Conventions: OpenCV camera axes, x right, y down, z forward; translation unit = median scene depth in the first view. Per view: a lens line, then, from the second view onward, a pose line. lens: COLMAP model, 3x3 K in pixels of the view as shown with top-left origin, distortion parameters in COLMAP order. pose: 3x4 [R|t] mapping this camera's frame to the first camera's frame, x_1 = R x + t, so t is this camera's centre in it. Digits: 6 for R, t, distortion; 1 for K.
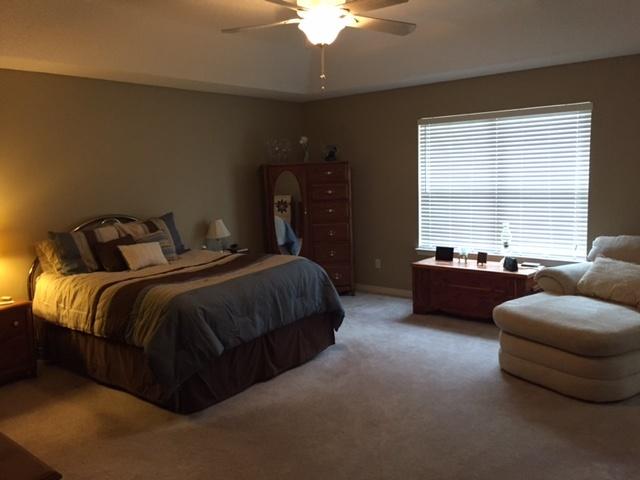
lens RADIAL K [[543.0, 0, 322.2], [0, 543.0, 239.5], [0, 0, 1]] dist [0.092637, -0.116100]
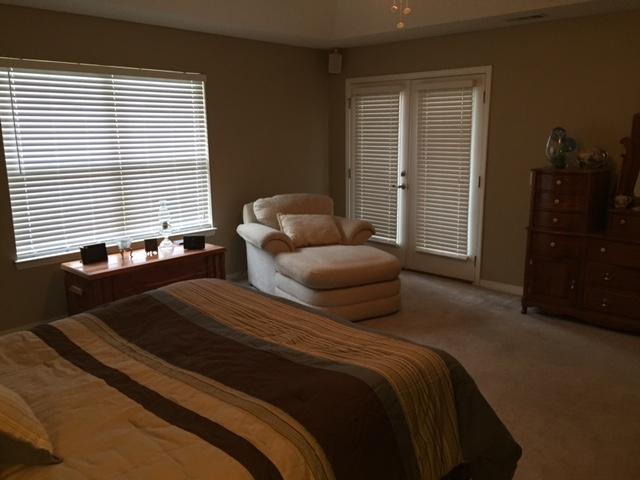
lens RADIAL K [[543.0, 0, 322.2], [0, 543.0, 239.5], [0, 0, 1]] dist [0.092637, -0.116100]
pose [[0.059741, -0.173559, 0.983010, -0.550170], [0.132474, 0.977437, 0.164524, -0.083225], [-0.989384, 0.120394, 0.081385, 0.715905]]
